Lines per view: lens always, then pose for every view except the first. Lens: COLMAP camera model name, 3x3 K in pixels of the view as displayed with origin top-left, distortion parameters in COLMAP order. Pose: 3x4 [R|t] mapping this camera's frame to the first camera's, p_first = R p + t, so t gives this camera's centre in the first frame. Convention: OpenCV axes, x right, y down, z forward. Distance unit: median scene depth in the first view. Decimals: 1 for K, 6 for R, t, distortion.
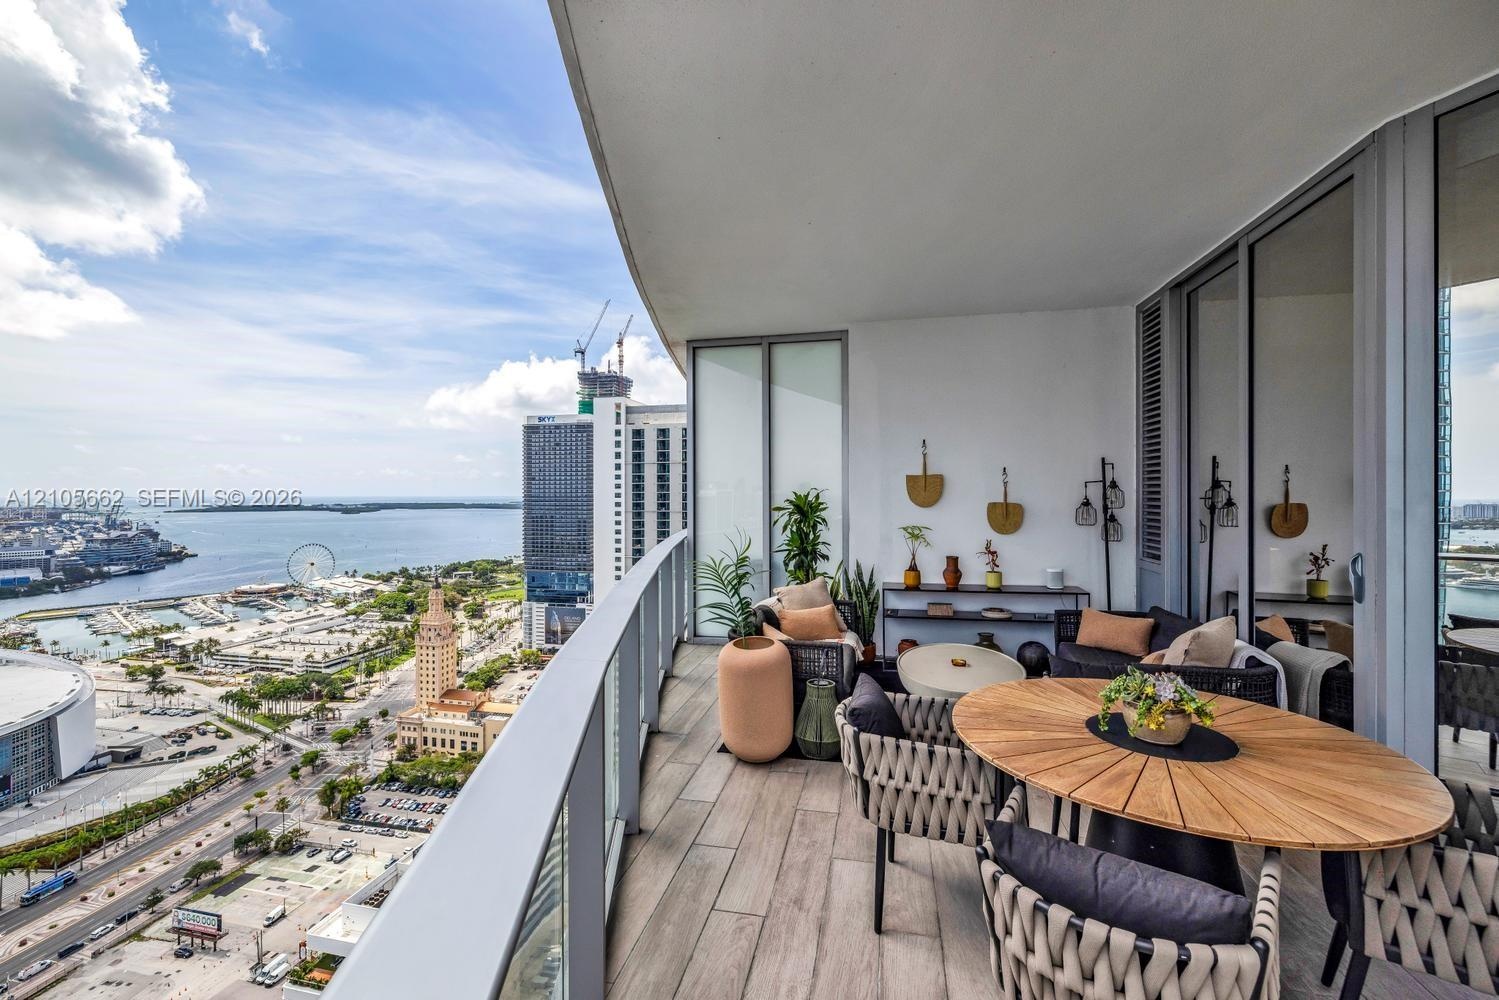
lens RADIAL K [[635.3, 0, 747.1], [0, 635.3, 492.8], [0, 0, 1]] dist [-0.000413, -0.000692]
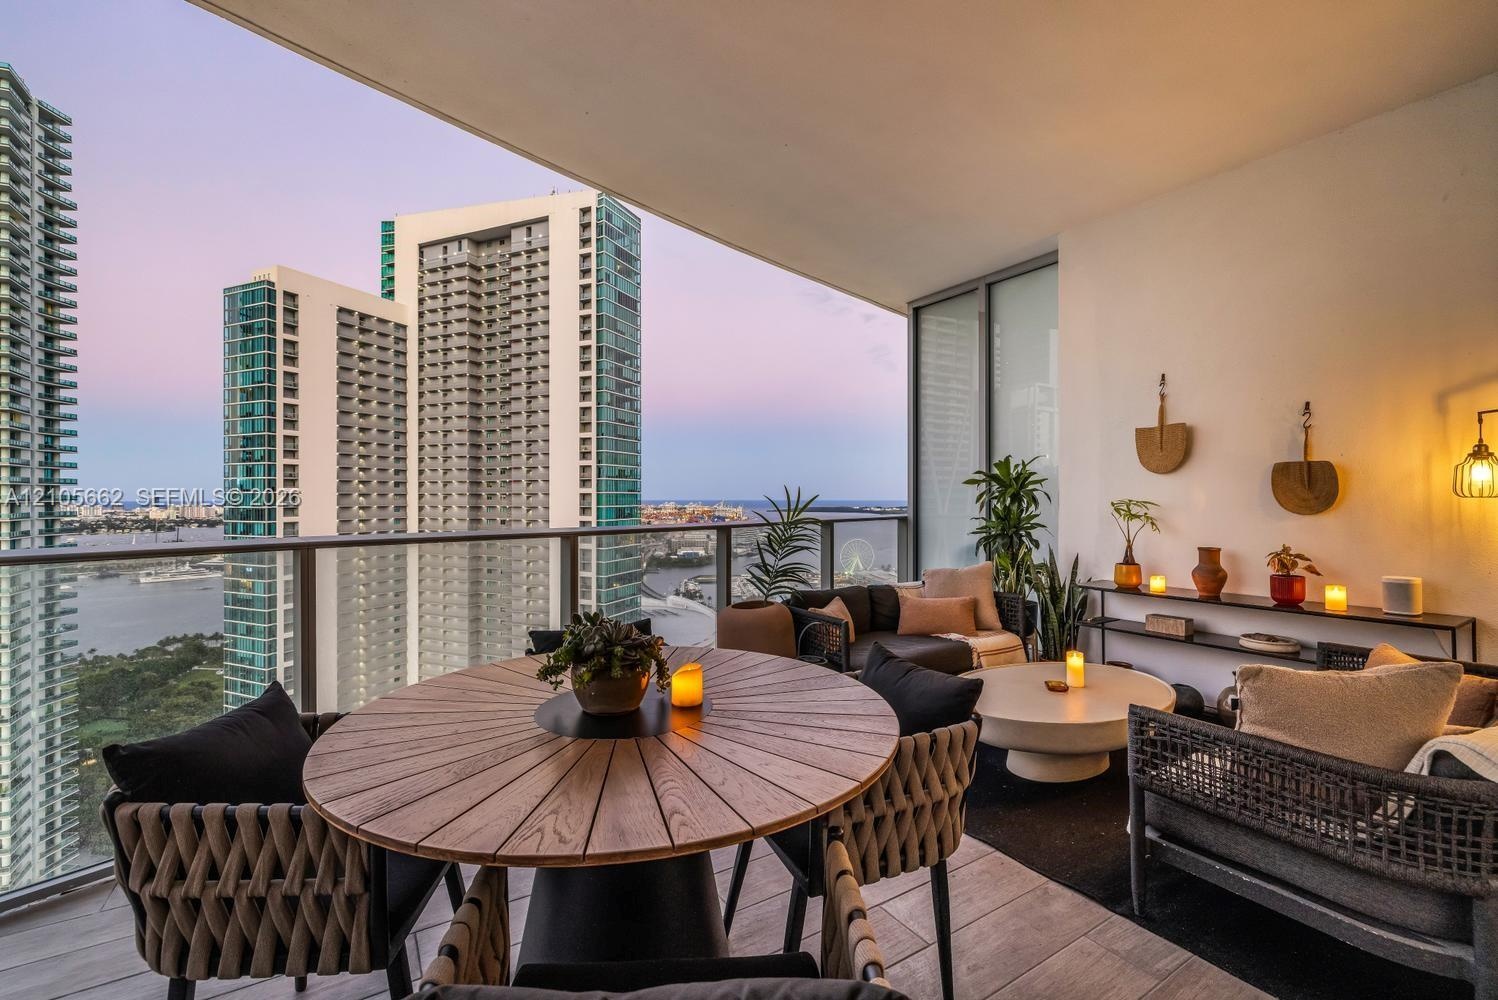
lens RADIAL K [[643.4, 0, 749.0], [0, 643.4, 500.0], [0, 0, 1]] dist [-0.000775, -0.000116]
pose [[0.701112, 0.003240, -0.713044, 0.950731], [-0.001972, 0.999995, 0.002605, 0.102703], [0.713049, -0.000421, 0.701115, 0.426516]]
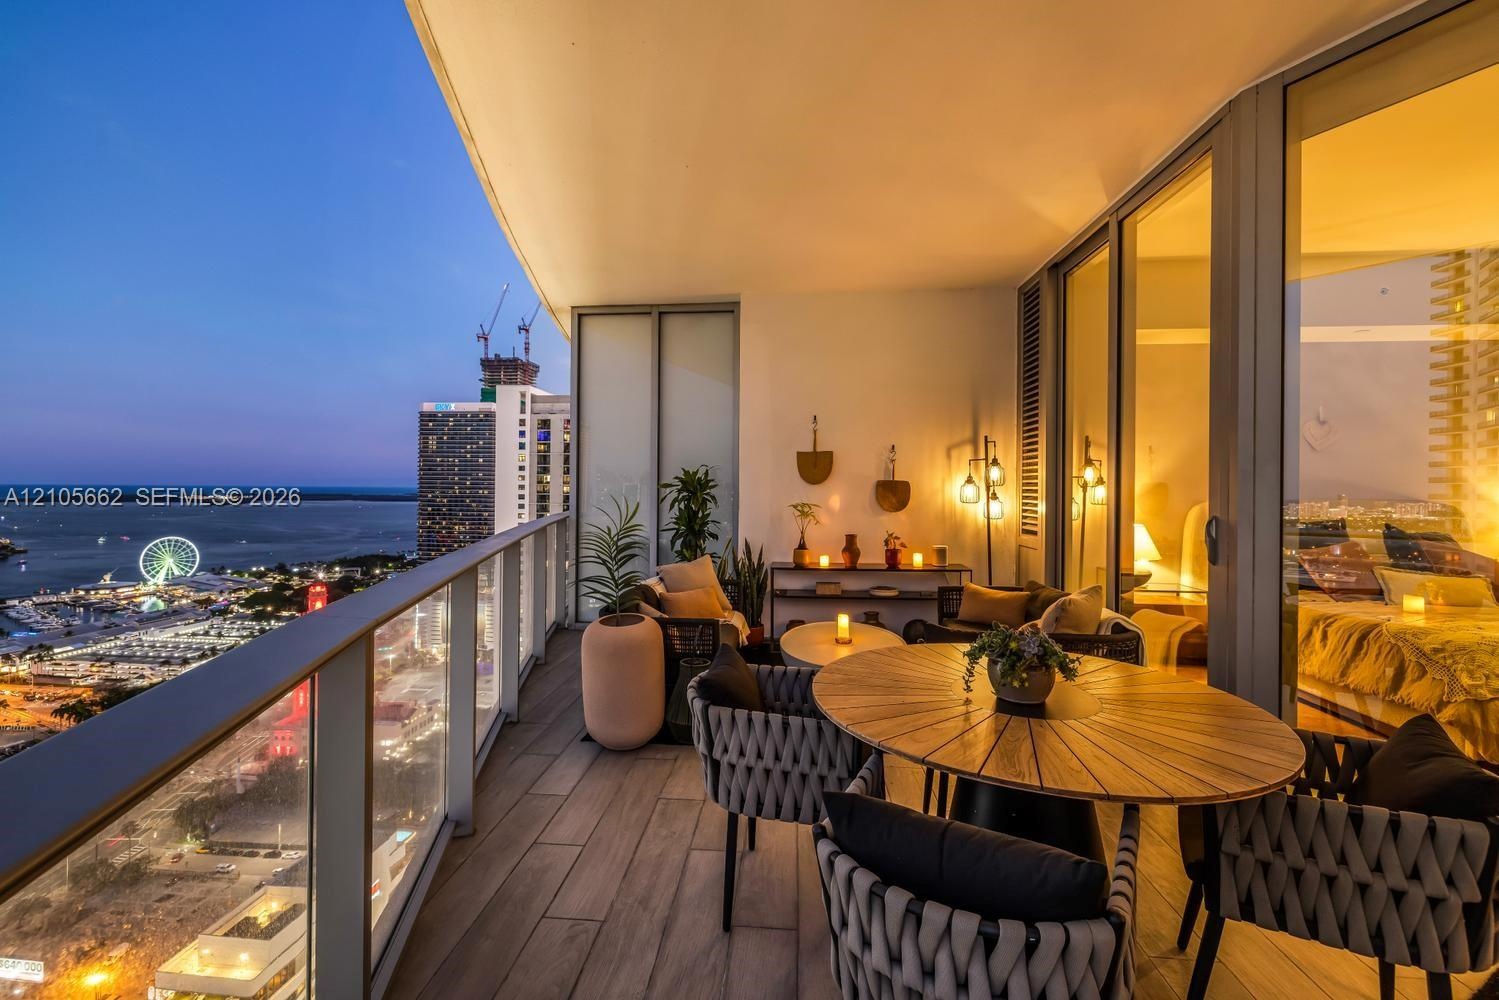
lens RADIAL K [[633.1, 0, 742.8], [0, 633.1, 486.3], [0, 0, 1]] dist [-0.002596, -0.000069]
pose [[0.991330, 0.010457, 0.130980, 0.084542], [-0.010097, 0.999943, -0.003411, 0.060881], [-0.131008, 0.002059, 0.991379, 0.096792]]
